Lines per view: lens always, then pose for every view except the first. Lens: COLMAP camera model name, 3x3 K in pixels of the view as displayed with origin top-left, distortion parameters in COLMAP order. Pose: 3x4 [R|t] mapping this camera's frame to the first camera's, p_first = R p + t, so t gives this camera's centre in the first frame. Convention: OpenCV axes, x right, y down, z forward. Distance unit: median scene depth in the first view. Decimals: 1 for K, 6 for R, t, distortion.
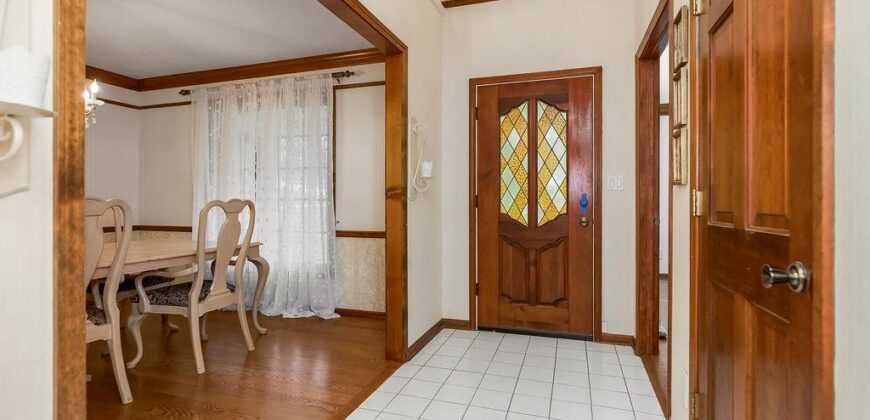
lens RADIAL K [[401.9, 0, 435.0], [0, 401.9, 209.5], [0, 0, 1]] dist [-0.009156, 0.003437]
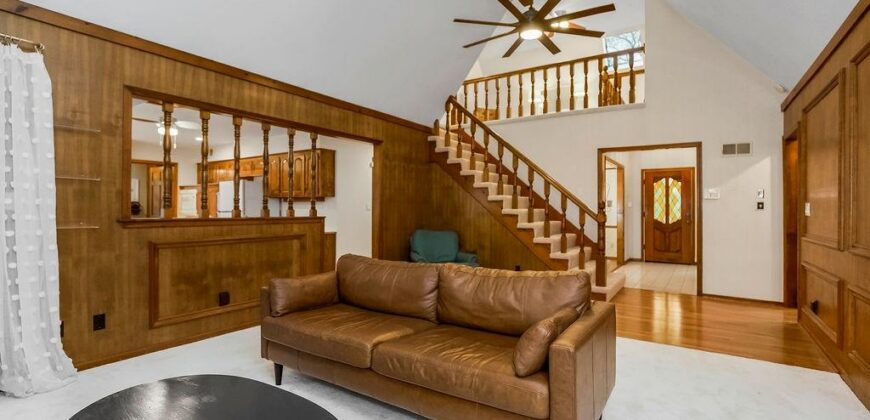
lens RADIAL K [[401.9, 0, 437.2], [0, 401.9, 213.3], [0, 0, 1]] dist [-0.009156, 0.003437]
pose [[0.969750, 0.001745, -0.244094, -0.600997], [-0.000857, 0.999993, 0.003744, -0.039196], [0.244099, -0.003422, 0.969744, -1.999712]]
